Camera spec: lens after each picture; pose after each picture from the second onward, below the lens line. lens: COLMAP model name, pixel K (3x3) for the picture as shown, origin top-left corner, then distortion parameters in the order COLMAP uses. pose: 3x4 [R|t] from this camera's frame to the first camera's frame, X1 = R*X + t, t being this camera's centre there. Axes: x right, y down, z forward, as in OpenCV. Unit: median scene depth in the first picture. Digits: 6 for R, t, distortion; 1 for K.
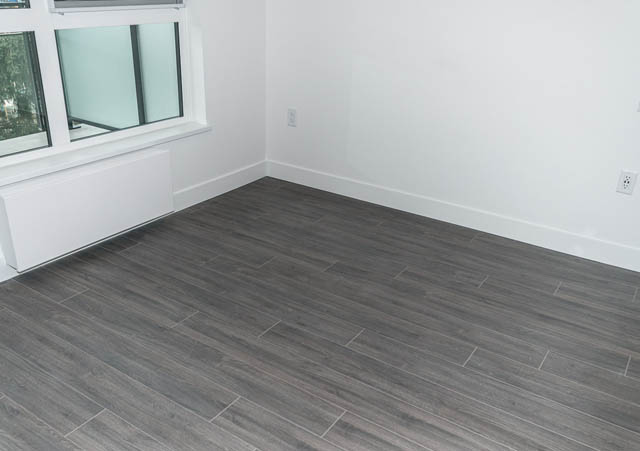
lens RADIAL K [[592.2, 0, 320.0], [0, 592.2, 225.5], [0, 0, 1]] dist [0.039089, 0.001553]
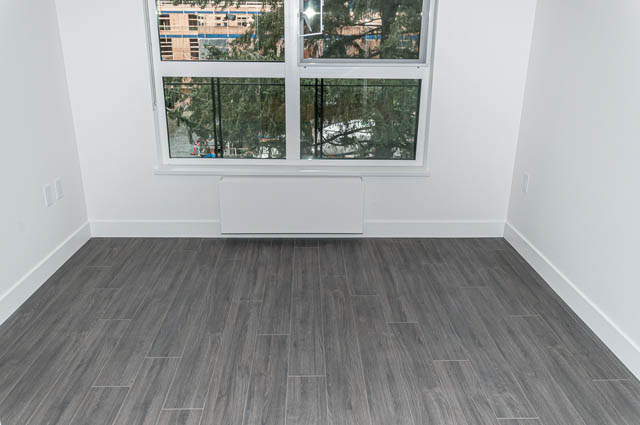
lens RADIAL K [[531.4, 0, 318.8], [0, 531.4, 219.5], [0, 0, 1]] dist [0.000463, 0.003289]
pose [[0.572740, 0.250599, -0.780493, 0.622254], [-0.315193, 0.946252, 0.072526, -0.120794], [0.756718, 0.204467, 0.620944, 0.340329]]
